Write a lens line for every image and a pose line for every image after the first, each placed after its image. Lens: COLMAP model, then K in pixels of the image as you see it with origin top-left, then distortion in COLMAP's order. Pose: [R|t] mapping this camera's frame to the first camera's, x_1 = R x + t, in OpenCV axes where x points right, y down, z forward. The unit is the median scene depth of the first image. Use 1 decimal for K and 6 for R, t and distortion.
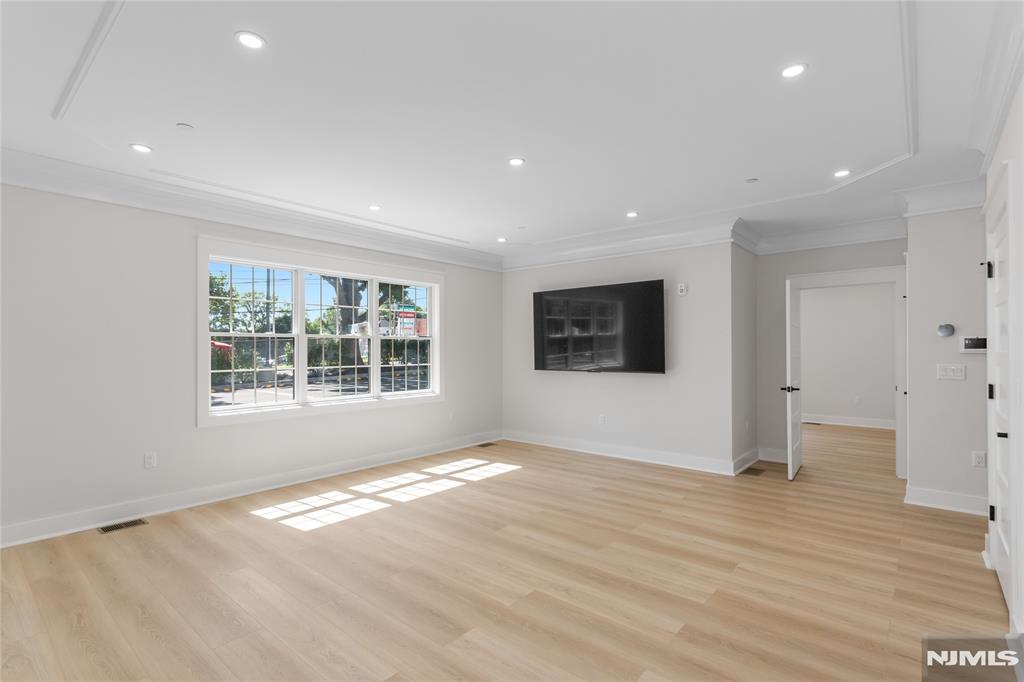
lens RADIAL K [[486.5, 0, 519.1], [0, 486.5, 348.4], [0, 0, 1]] dist [-0.000605, -0.000021]
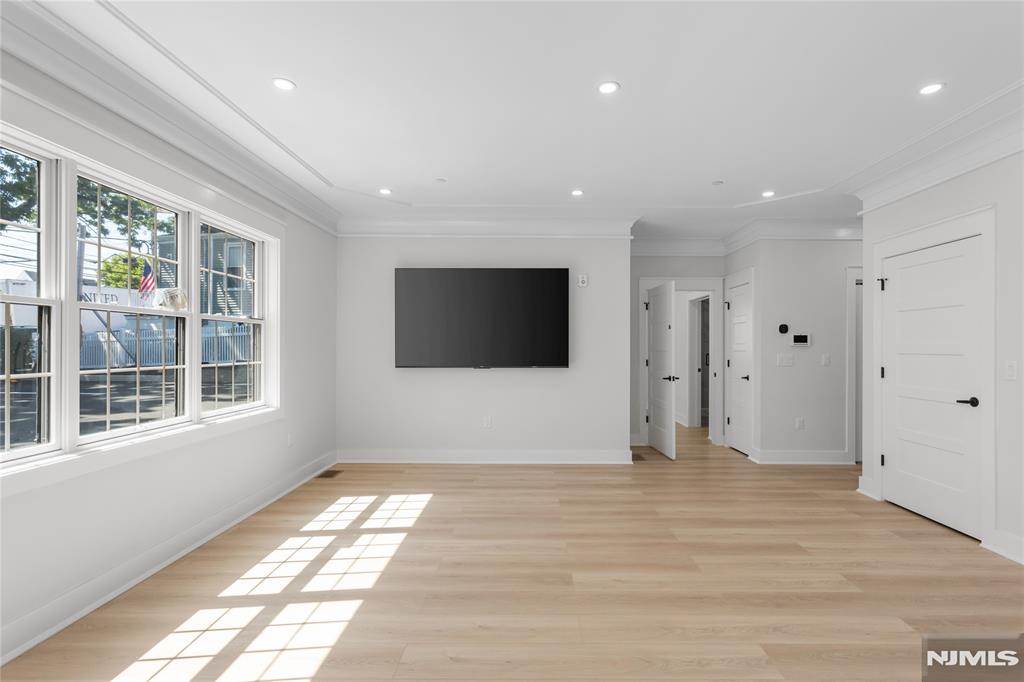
lens RADIAL K [[486.5, 0, 519.1], [0, 486.5, 348.4], [0, 0, 1]] dist [-0.000605, -0.000021]
pose [[0.761631, 0.002143, 0.648008, -0.491992], [-0.006132, 0.999974, 0.003901, 0.013925], [-0.647982, -0.006945, 0.761624, 0.423328]]
